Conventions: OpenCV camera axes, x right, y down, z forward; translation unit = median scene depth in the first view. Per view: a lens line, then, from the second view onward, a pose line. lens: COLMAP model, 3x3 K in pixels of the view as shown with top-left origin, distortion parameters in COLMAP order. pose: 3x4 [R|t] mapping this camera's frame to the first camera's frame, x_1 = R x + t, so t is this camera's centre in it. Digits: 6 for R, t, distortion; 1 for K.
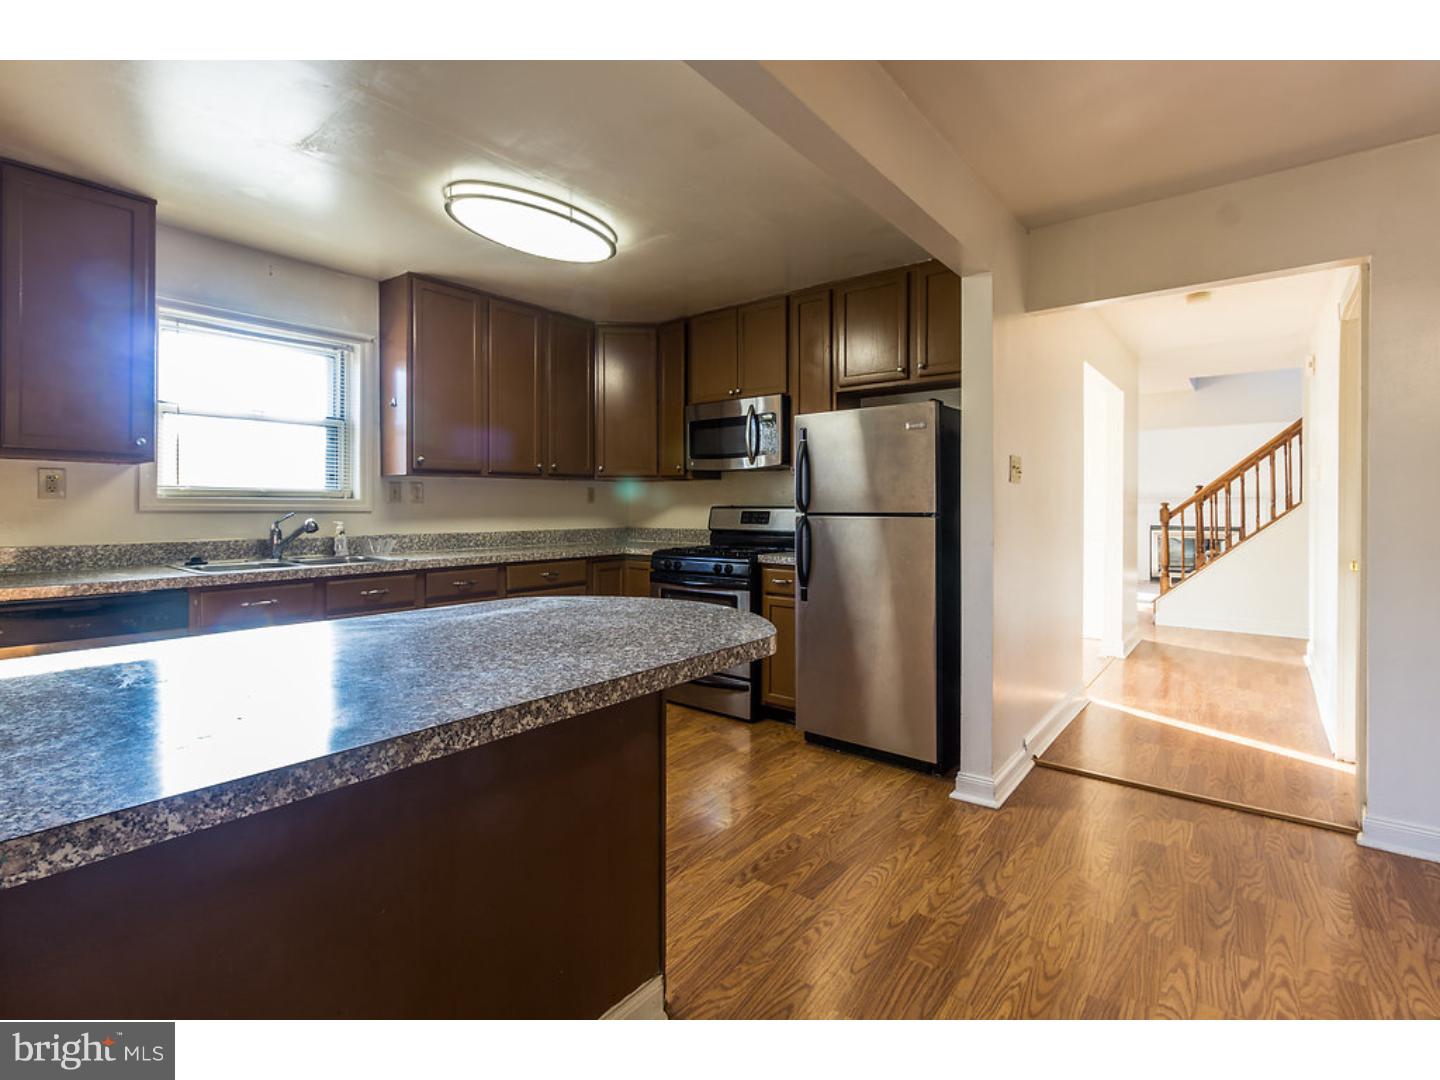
lens RADIAL K [[665.2, 0, 746.8], [0, 665.2, 513.0], [0, 0, 1]] dist [0.010155, -0.001164]
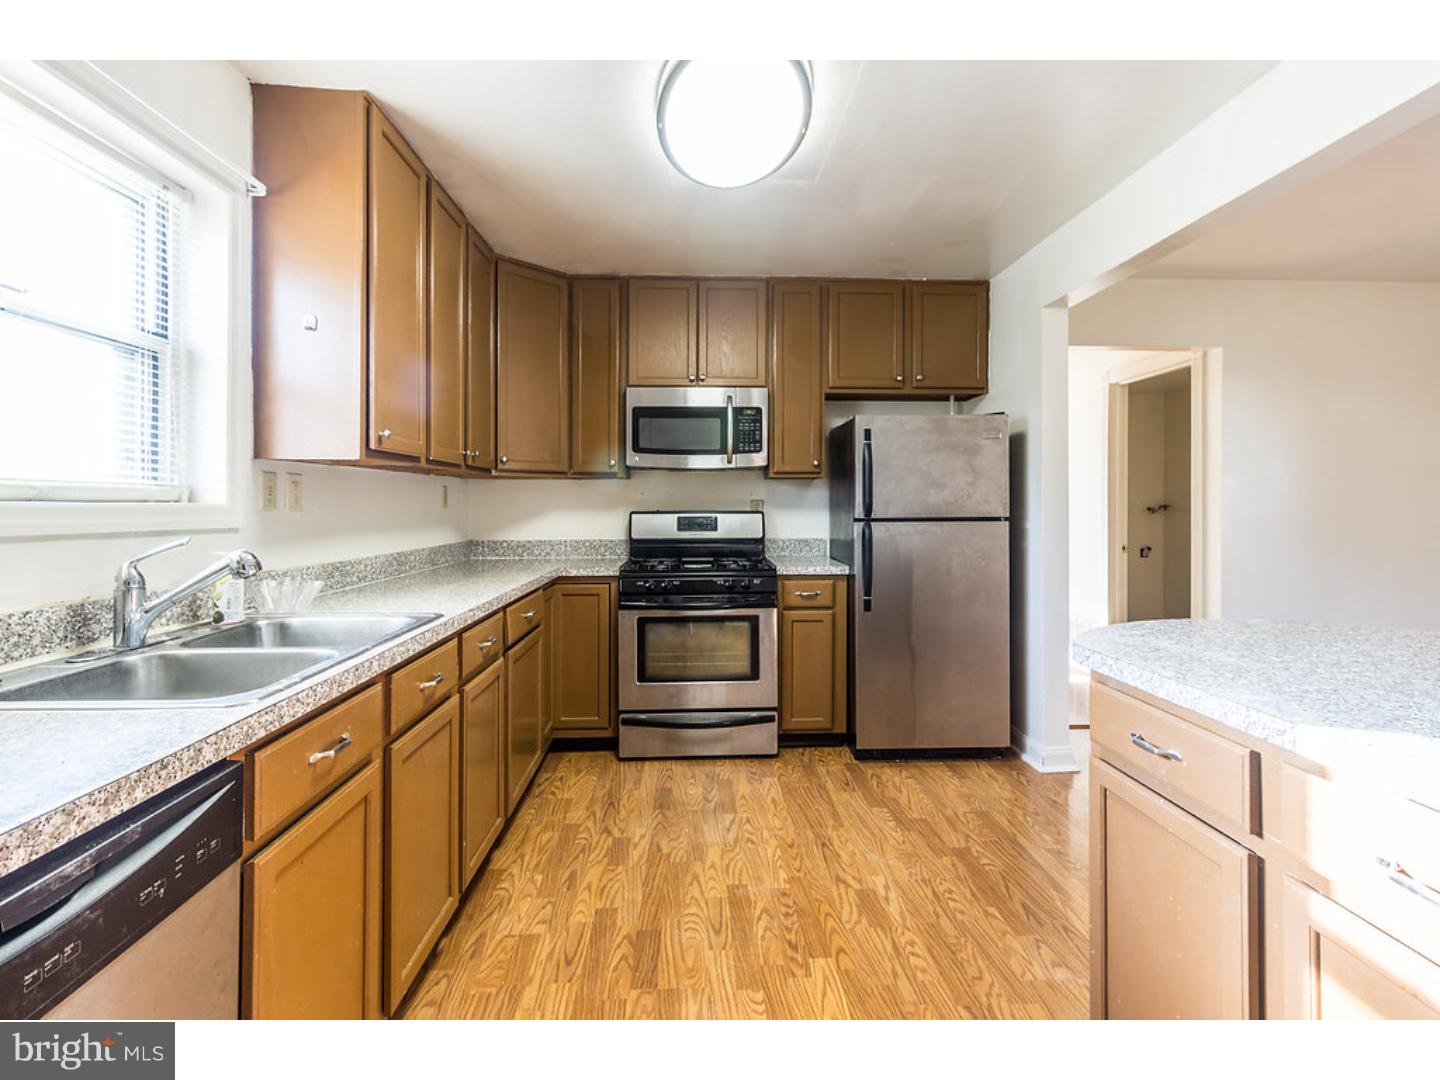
lens RADIAL K [[665.2, 0, 731.8], [0, 665.2, 509.5], [0, 0, 1]] dist [0.010155, -0.001164]
pose [[0.759533, -0.006322, 0.650438, -0.668758], [0.010037, 0.999948, -0.002002, -0.012998], [-0.650391, 0.008049, 0.759557, 0.400971]]
